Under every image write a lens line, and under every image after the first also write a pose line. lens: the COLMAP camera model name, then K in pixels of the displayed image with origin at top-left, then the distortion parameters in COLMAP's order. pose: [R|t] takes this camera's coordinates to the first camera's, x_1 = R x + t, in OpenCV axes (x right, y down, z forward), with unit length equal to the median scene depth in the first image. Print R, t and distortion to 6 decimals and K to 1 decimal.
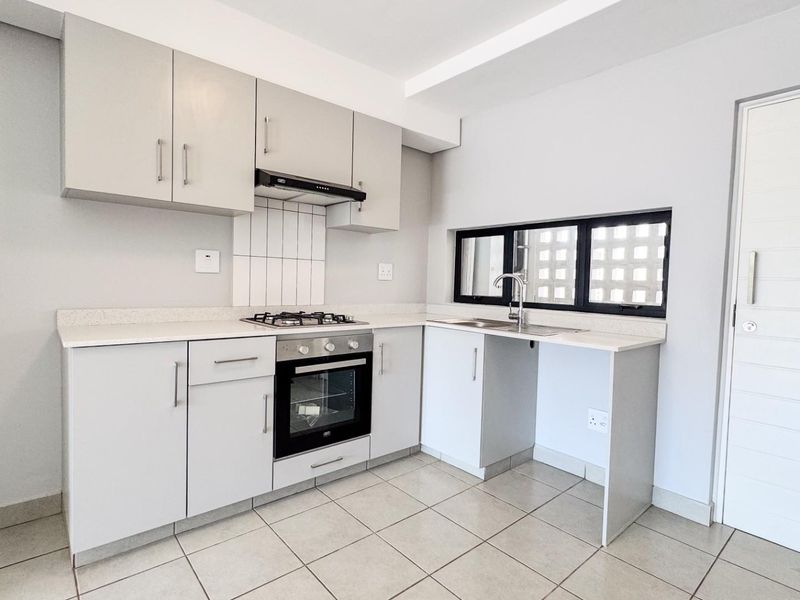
lens RADIAL K [[425.7, 0, 400.0], [0, 425.7, 300.0], [0, 0, 1]] dist [-0.000509, 0.001482]
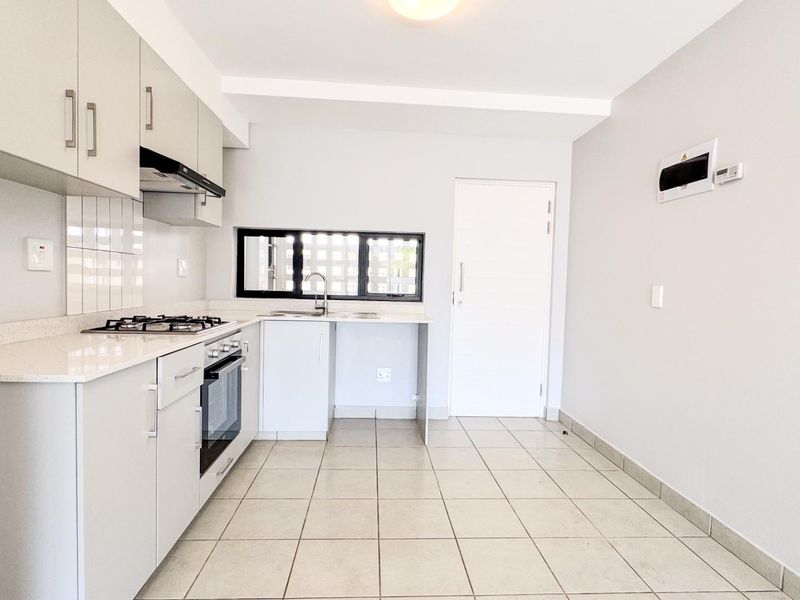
lens RADIAL K [[425.7, 0, 400.0], [0, 425.7, 300.0], [0, 0, 1]] dist [-0.000509, 0.001482]
pose [[0.604325, -0.047069, 0.795347, -0.638599], [0.024437, 0.998879, 0.040547, -0.028435], [-0.796363, -0.005068, 0.604797, 0.084228]]
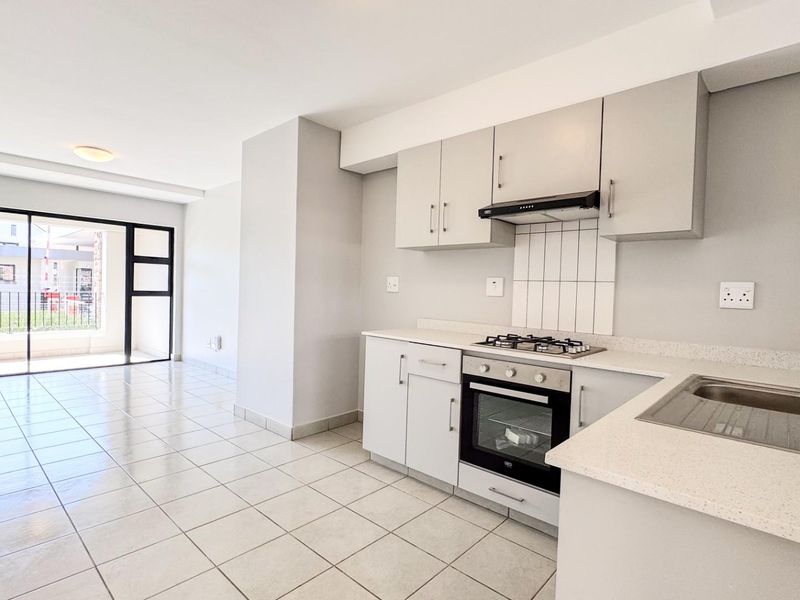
lens RADIAL K [[425.7, 0, 400.0], [0, 425.7, 300.0], [0, 0, 1]] dist [-0.000509, 0.001482]
pose [[0.110465, 0.000028, -0.993880, 0.691117], [-0.074335, 0.997199, -0.008234, -0.023100], [0.991096, 0.074790, 0.110157, 0.585194]]
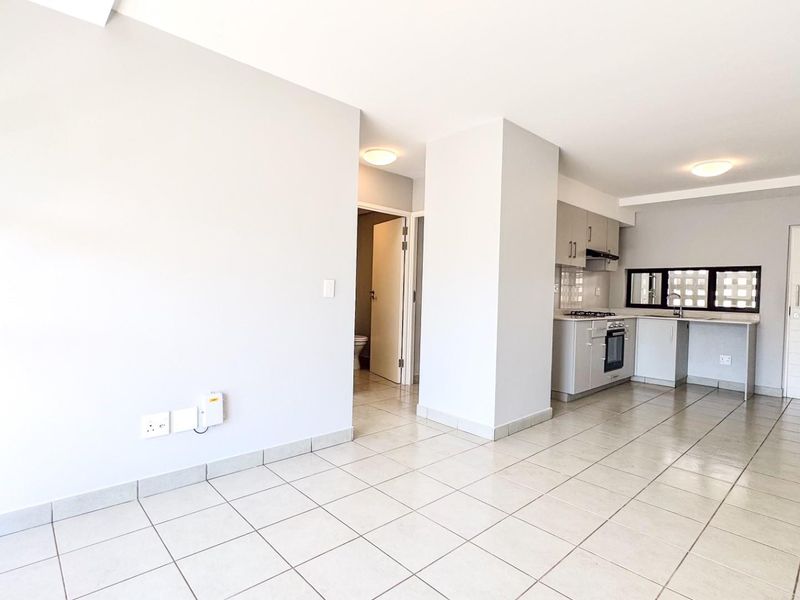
lens RADIAL K [[425.7, 0, 400.0], [0, 425.7, 300.0], [0, 0, 1]] dist [-0.000509, 0.001482]
pose [[0.999306, -0.000965, 0.037238, -1.302461], [0.001790, 0.999754, -0.022125, 0.017121], [-0.037207, 0.022176, 0.999061, -1.151060]]
